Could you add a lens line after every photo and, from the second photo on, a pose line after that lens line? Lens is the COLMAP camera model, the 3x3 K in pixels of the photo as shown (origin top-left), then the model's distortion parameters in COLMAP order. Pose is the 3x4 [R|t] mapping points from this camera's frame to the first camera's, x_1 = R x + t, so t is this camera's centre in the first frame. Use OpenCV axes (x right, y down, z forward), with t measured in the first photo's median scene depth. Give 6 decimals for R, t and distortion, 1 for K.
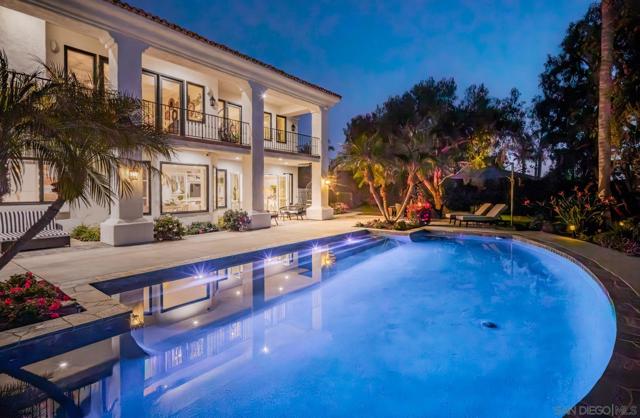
lens RADIAL K [[307.5, 0, 313.6], [0, 307.5, 191.5], [0, 0, 1]] dist [0.004301, -0.000087]
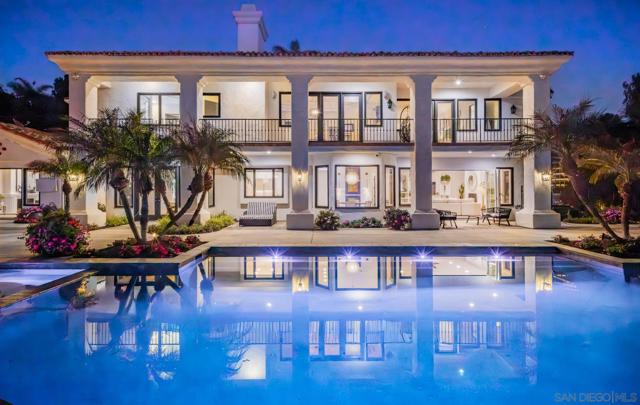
lens RADIAL K [[302.6, 0, 317.7], [0, 302.6, 184.4], [0, 0, 1]] dist [-0.002091, 0.000499]
pose [[0.622894, -0.012468, -0.782207, 0.327726], [-0.000841, 0.999862, -0.016606, -0.000796], [0.782305, 0.011002, 0.622798, 0.169380]]
